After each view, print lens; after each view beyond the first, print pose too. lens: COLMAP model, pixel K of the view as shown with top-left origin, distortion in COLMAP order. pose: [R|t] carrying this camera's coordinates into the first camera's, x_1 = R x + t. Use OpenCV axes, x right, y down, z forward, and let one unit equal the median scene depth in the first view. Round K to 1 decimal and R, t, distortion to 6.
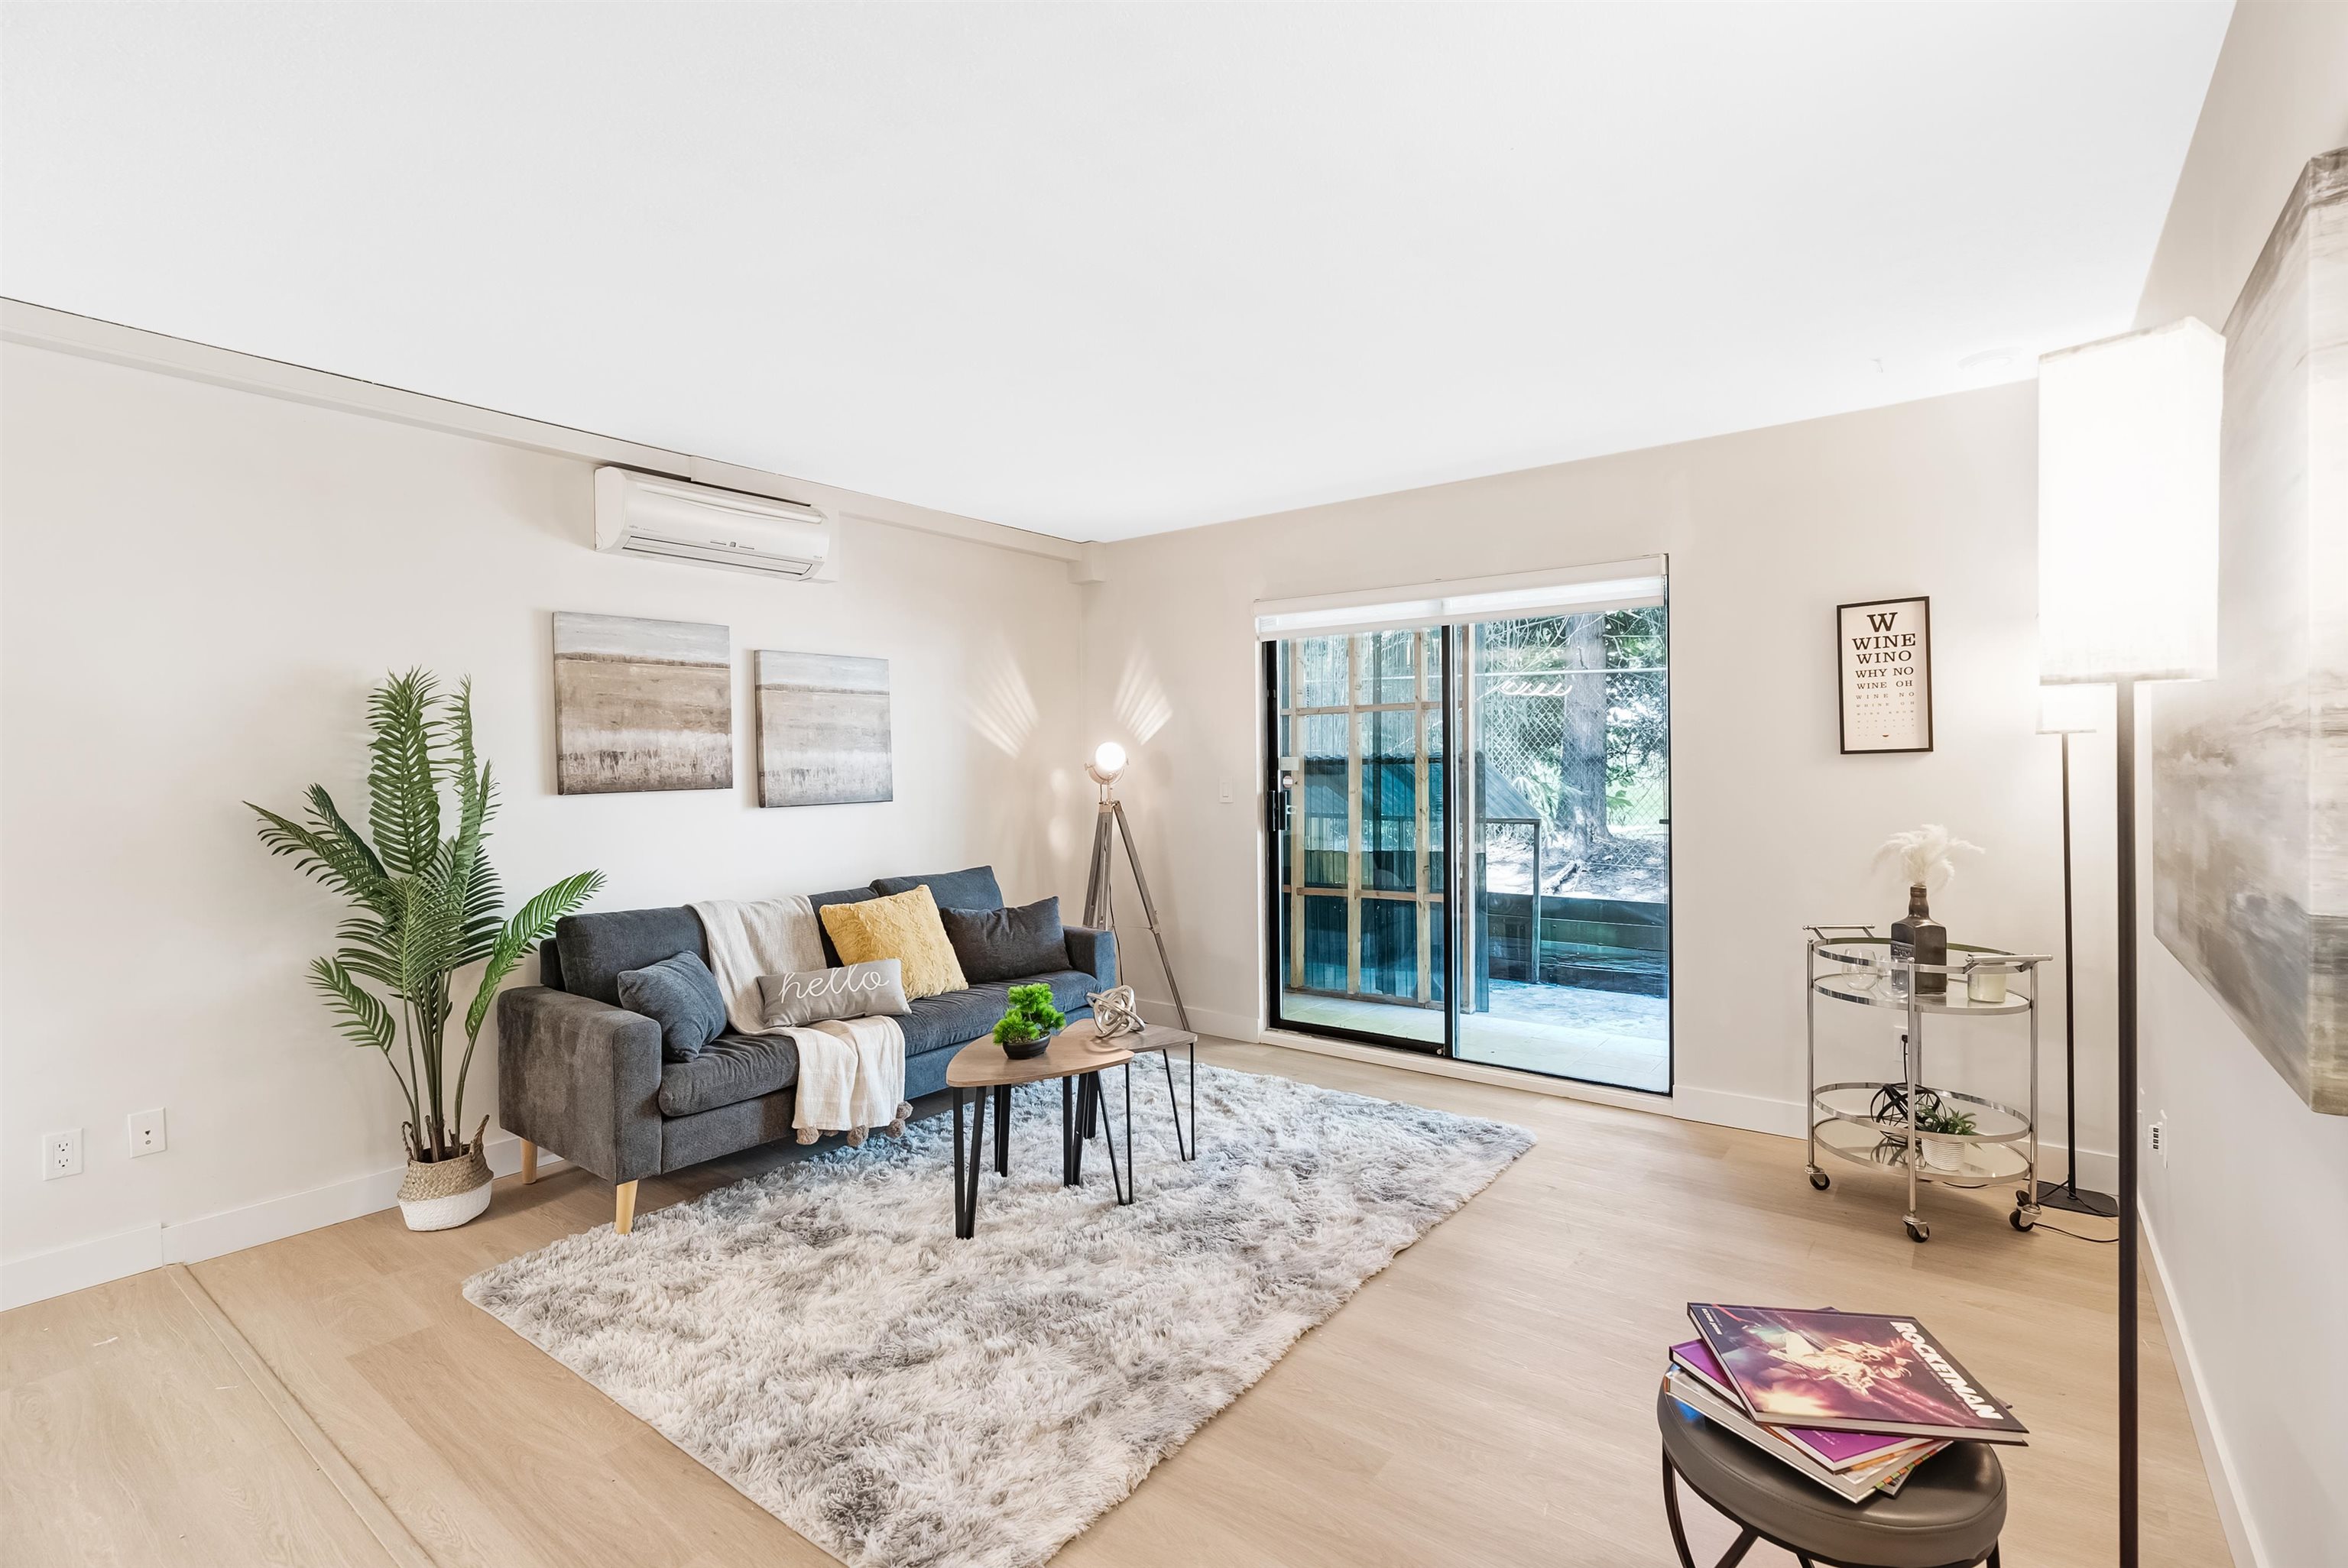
lens RADIAL K [[1084.6, 0, 1188.4], [0, 1084.6, 779.0], [0, 0, 1]] dist [-0.007465, -0.000124]
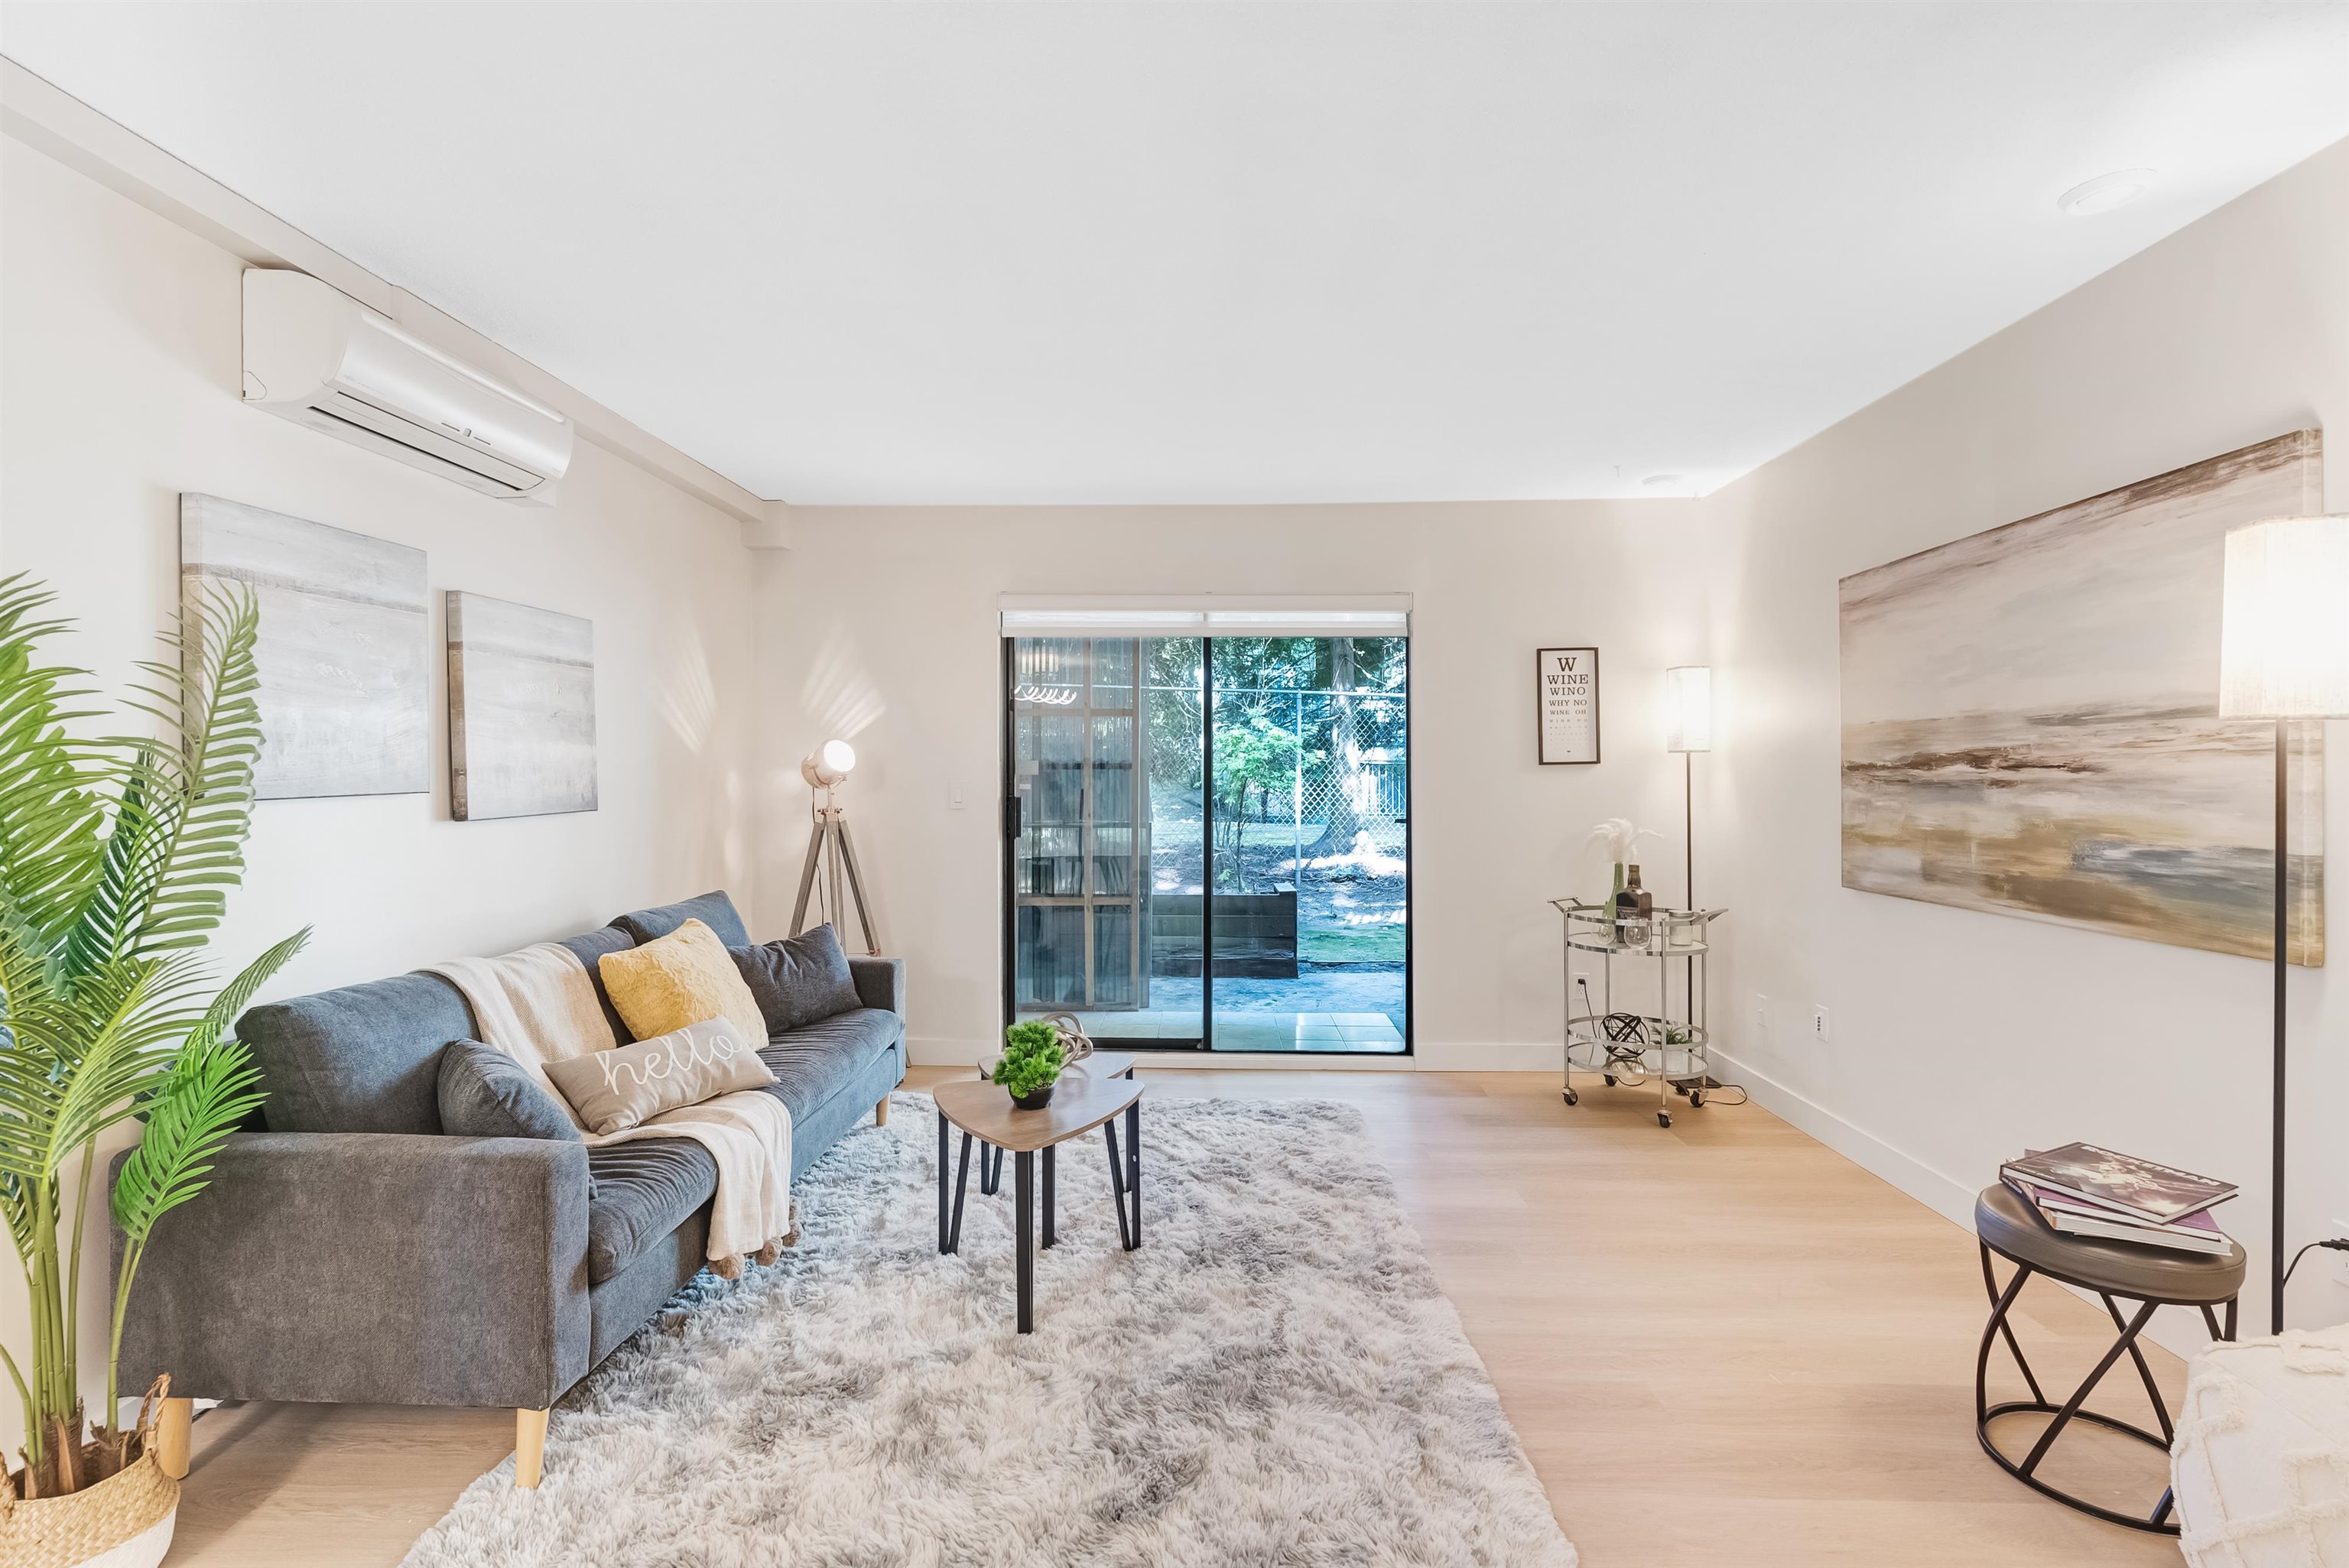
lens RADIAL K [[1076.1, 0, 1186.6], [0, 1076.1, 779.7], [0, 0, 1]] dist [-0.022034, 0.008694]
pose [[0.810967, 0.005949, 0.585061, -0.468290], [-0.002195, 0.999972, -0.007125, 0.004450], [-0.585087, 0.004494, 0.810958, 0.207421]]
